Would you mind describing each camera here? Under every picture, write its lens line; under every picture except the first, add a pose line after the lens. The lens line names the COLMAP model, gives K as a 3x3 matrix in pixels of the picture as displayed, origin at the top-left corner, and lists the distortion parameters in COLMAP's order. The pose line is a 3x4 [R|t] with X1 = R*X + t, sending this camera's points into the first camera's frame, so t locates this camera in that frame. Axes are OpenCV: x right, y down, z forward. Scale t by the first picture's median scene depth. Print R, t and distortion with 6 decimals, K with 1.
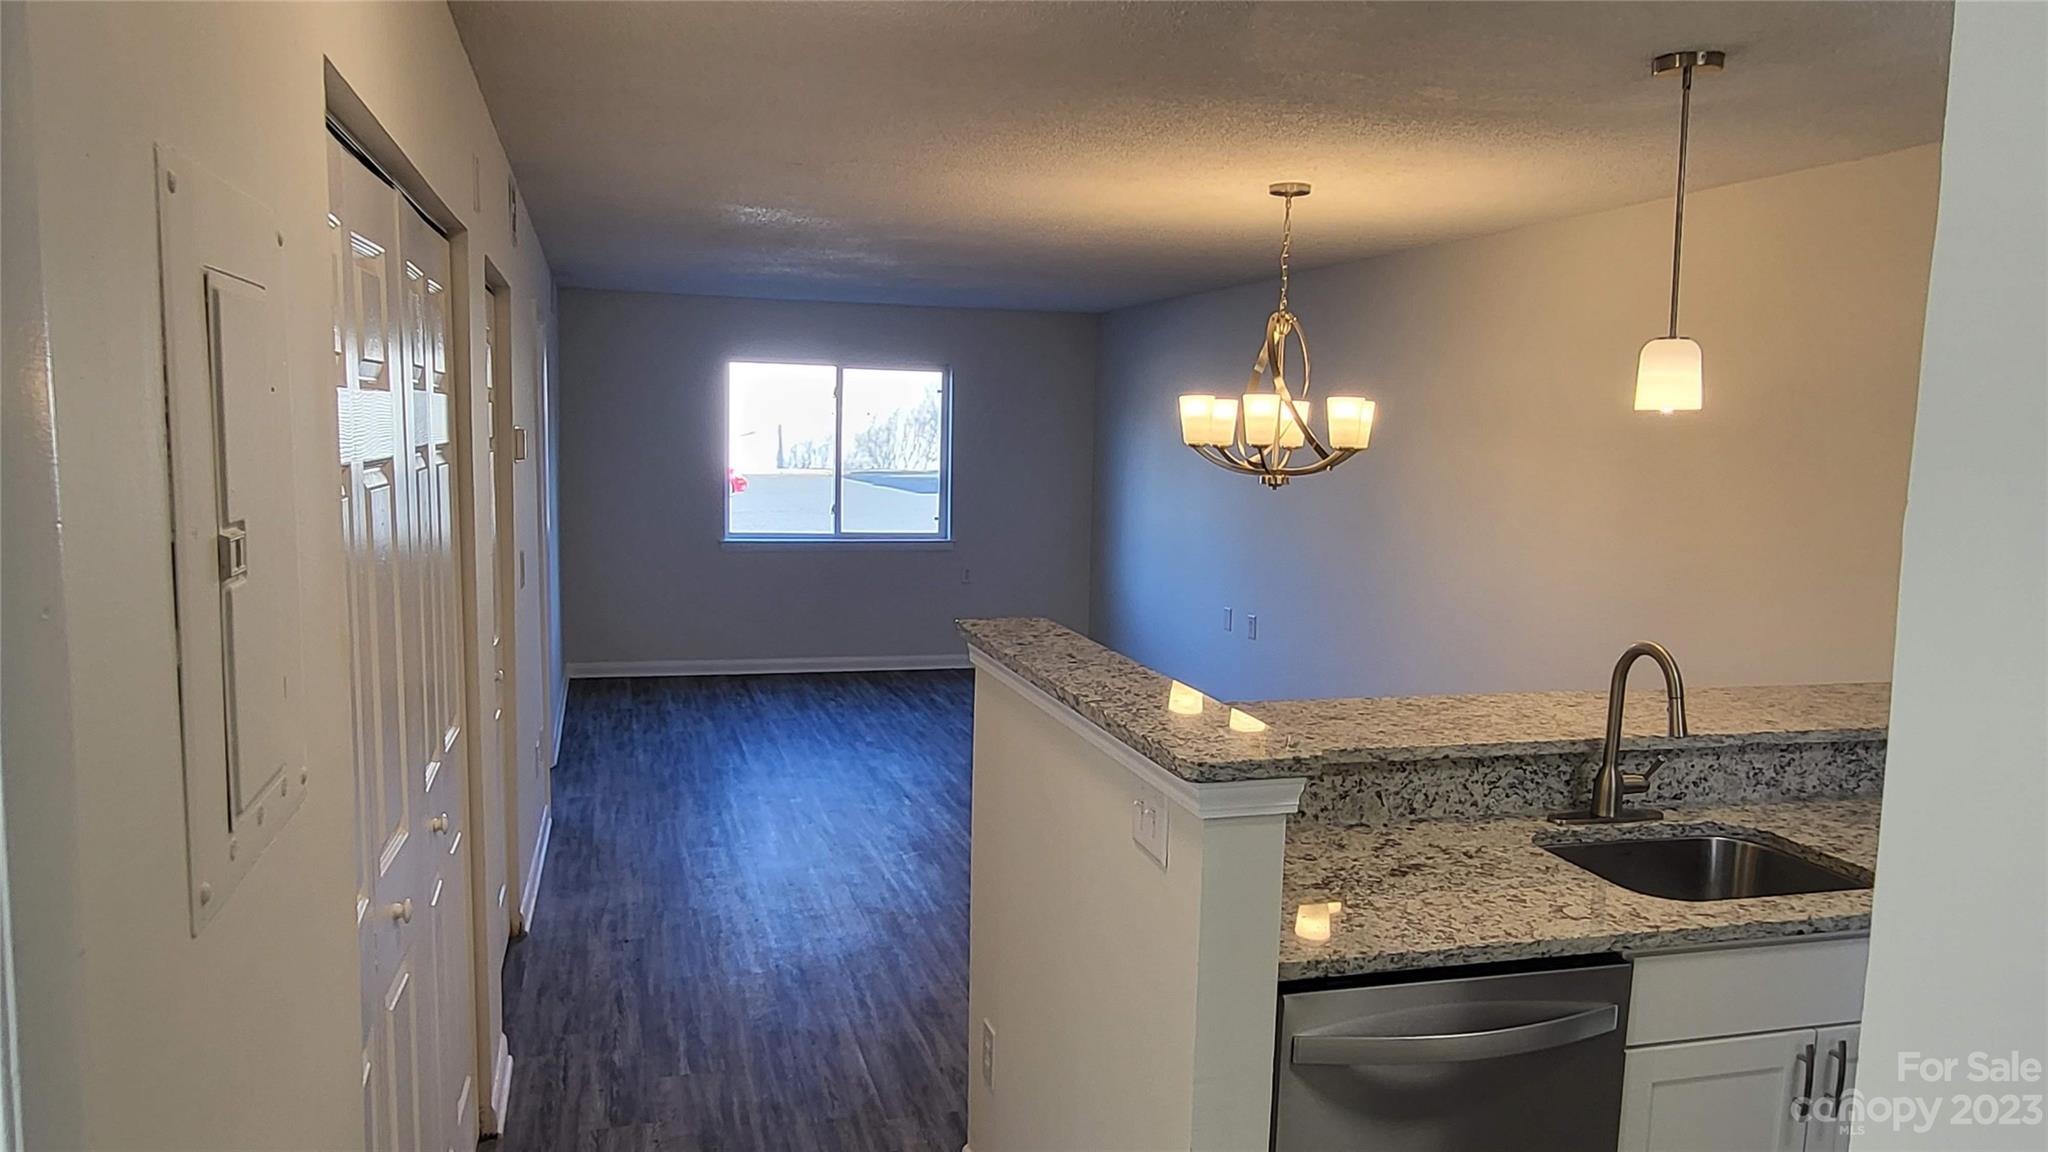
lens RADIAL K [[1358.2, 0, 1031.6], [0, 1358.2, 586.4], [0, 0, 1]] dist [-0.008220, 0.001989]
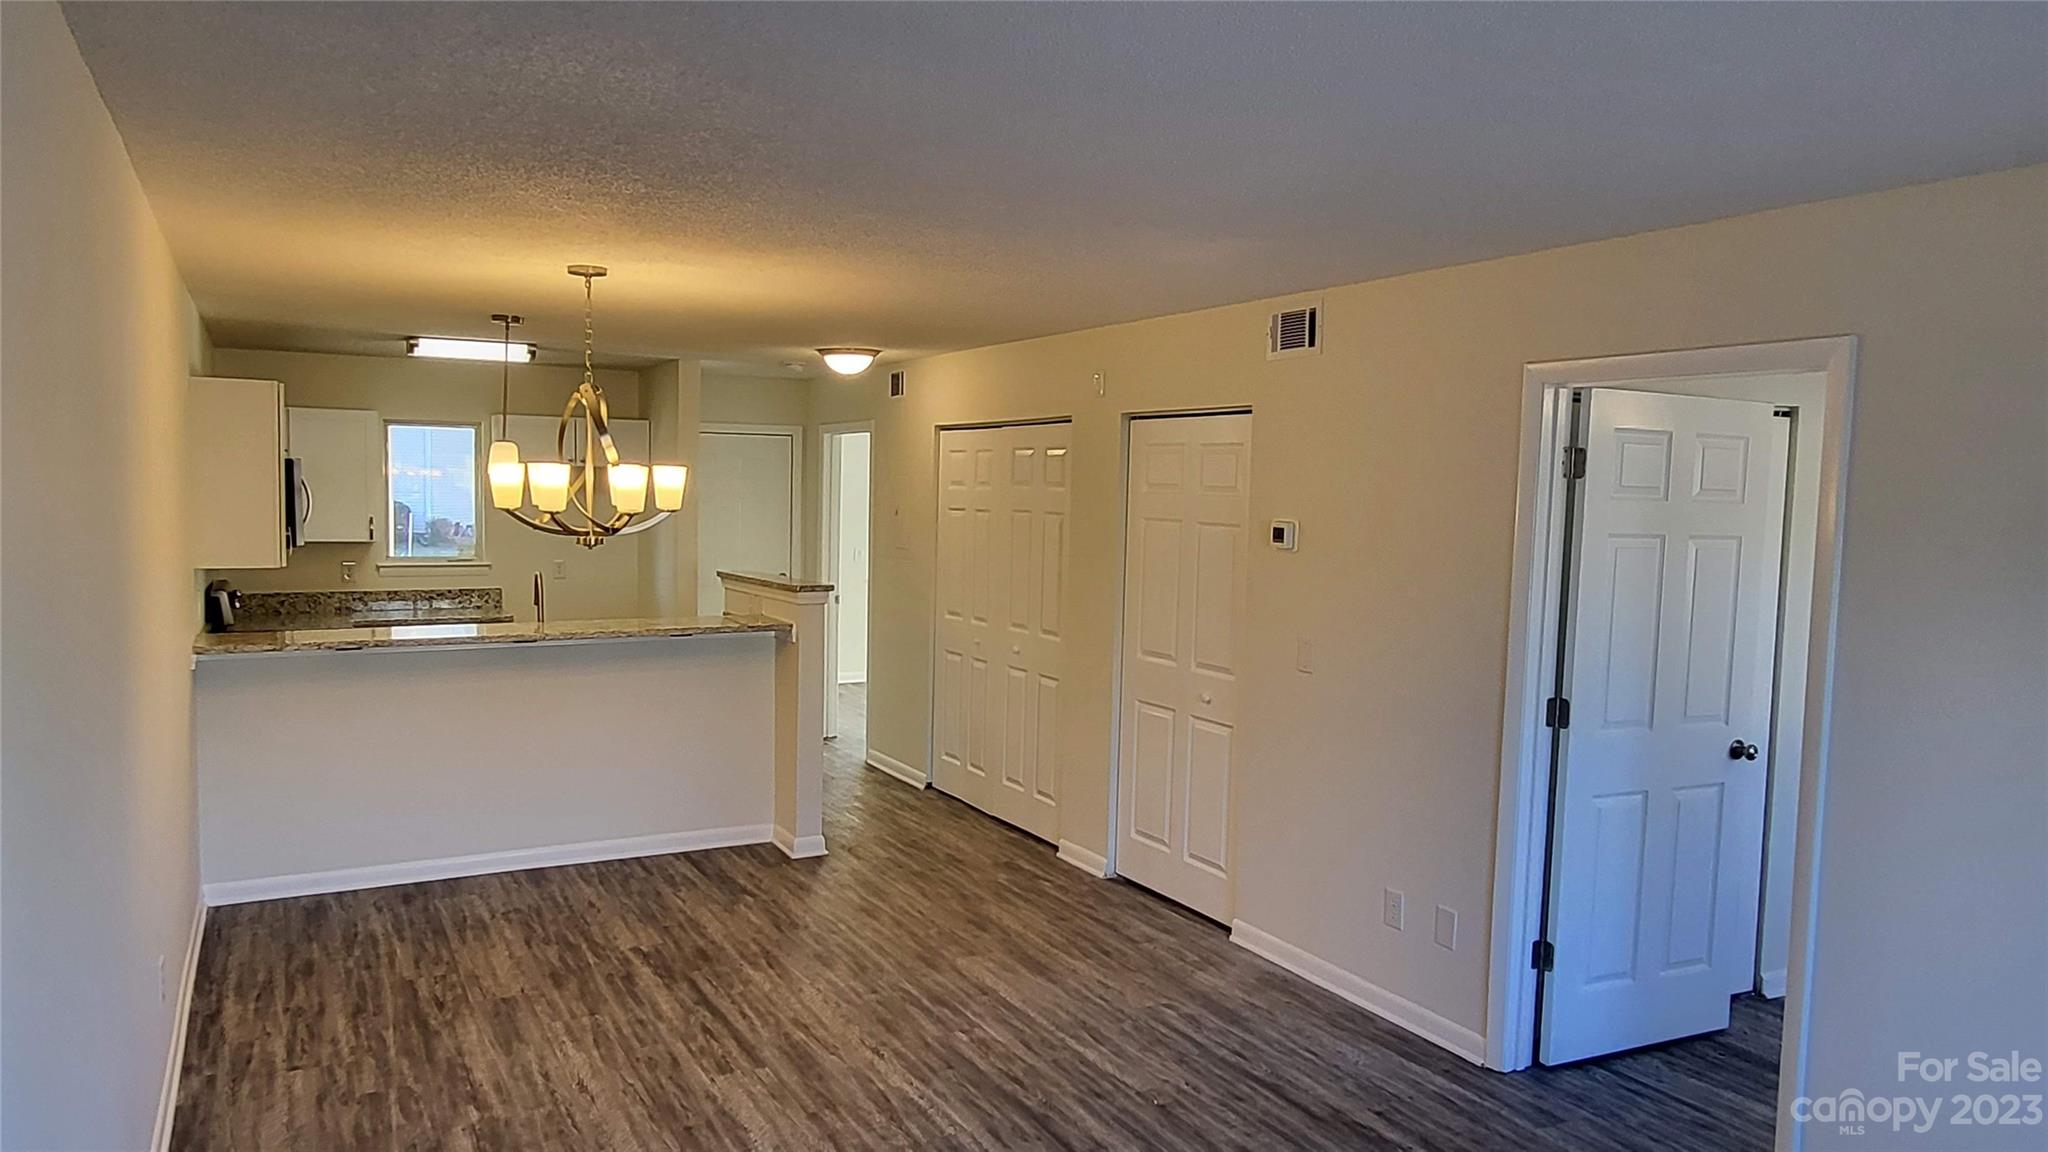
lens RADIAL K [[1358.2, 0, 1031.6], [0, 1358.2, 586.4], [0, 0, 1]] dist [-0.008220, 0.001989]
pose [[-0.977016, -0.029382, -0.211132, 0.099471], [-0.069000, 0.980723, 0.182814, -0.412628], [0.201691, 0.193180, -0.960210, 3.304725]]
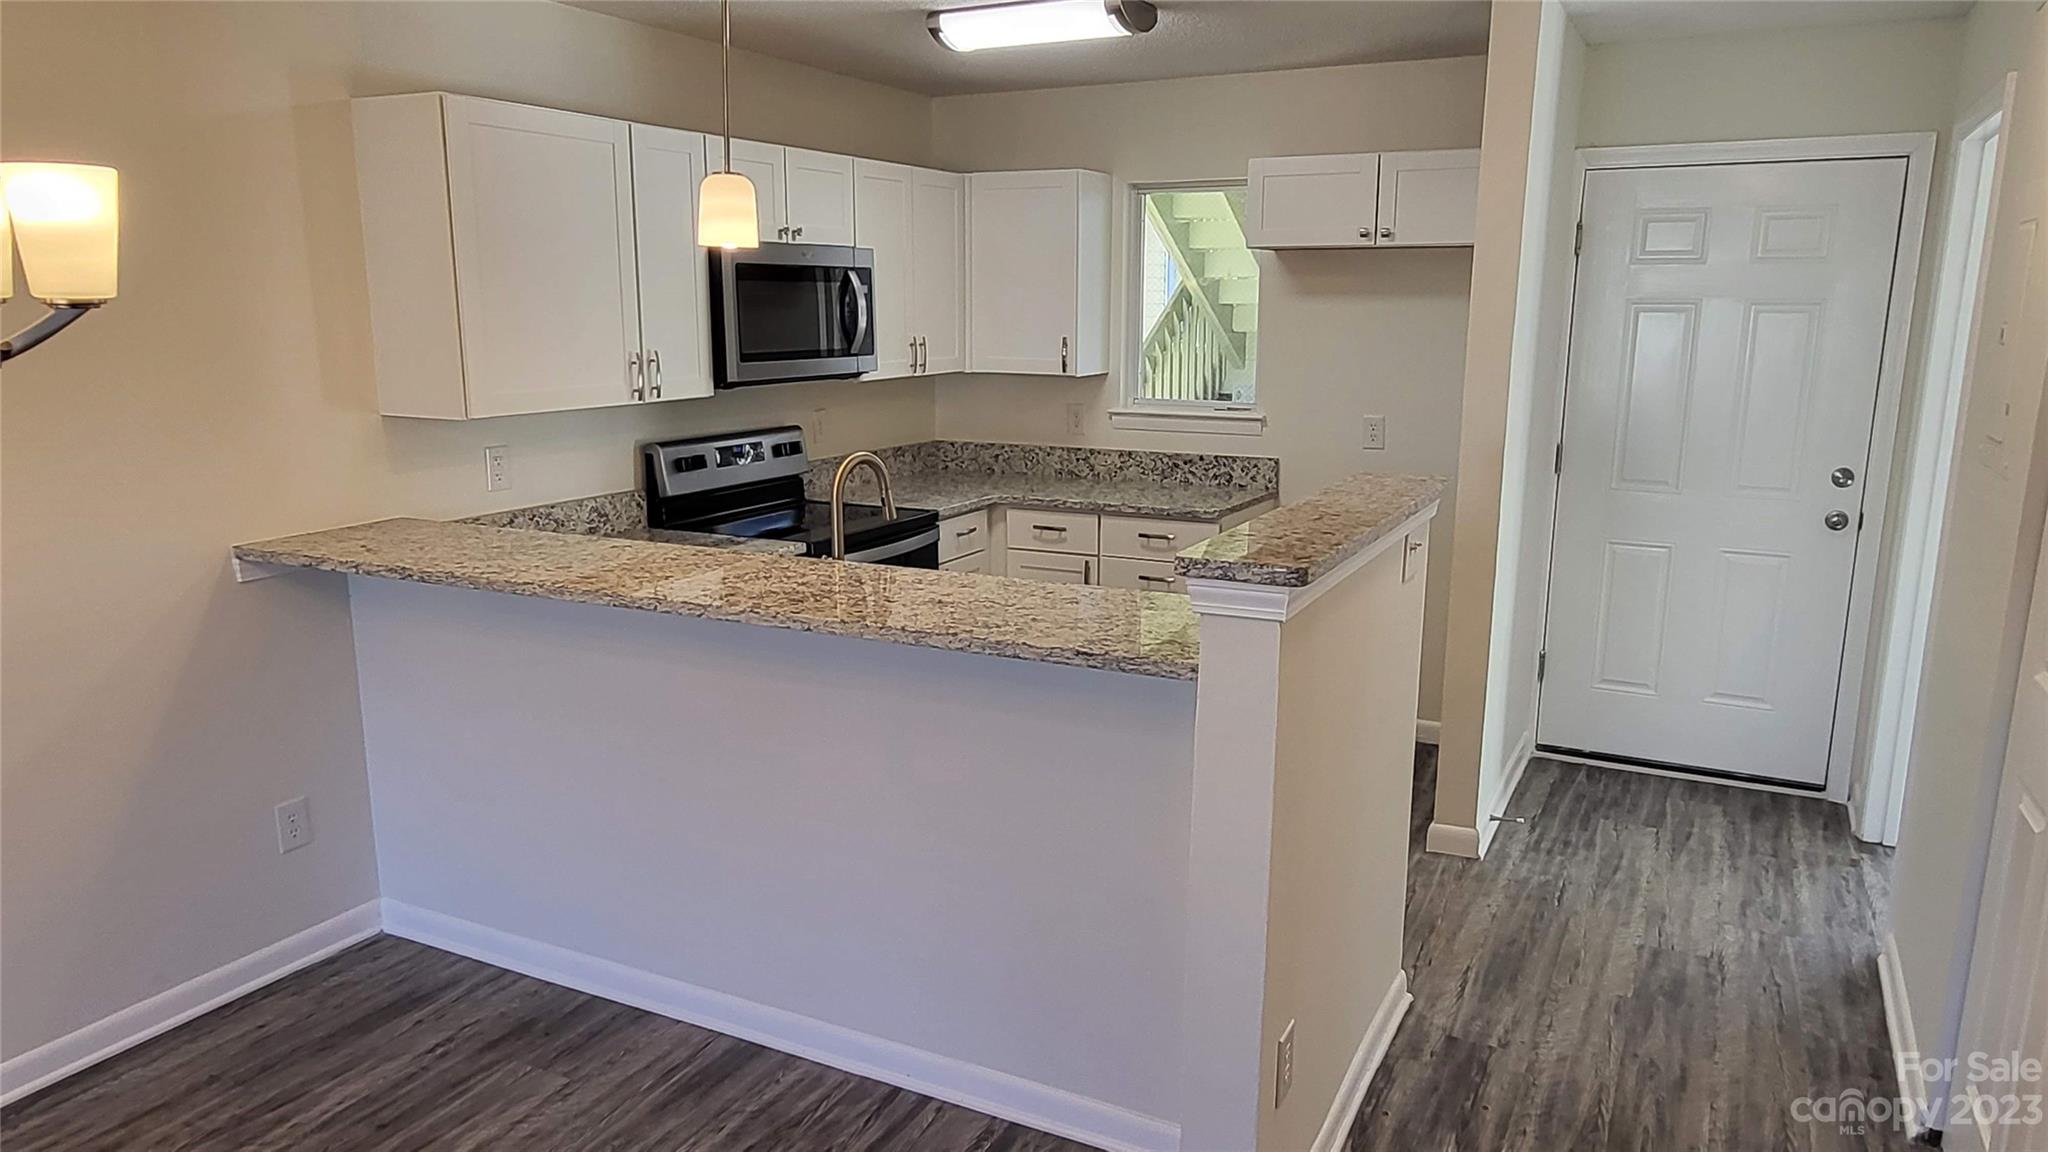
lens RADIAL K [[1358.2, 0, 1031.6], [0, 1358.2, 586.4], [0, 0, 1]] dist [-0.008220, 0.001989]
pose [[-0.720301, -0.171634, 0.672092, -0.432398], [0.062473, 0.948916, 0.309281, -0.190676], [-0.690843, 0.264763, -0.672783, 1.609832]]
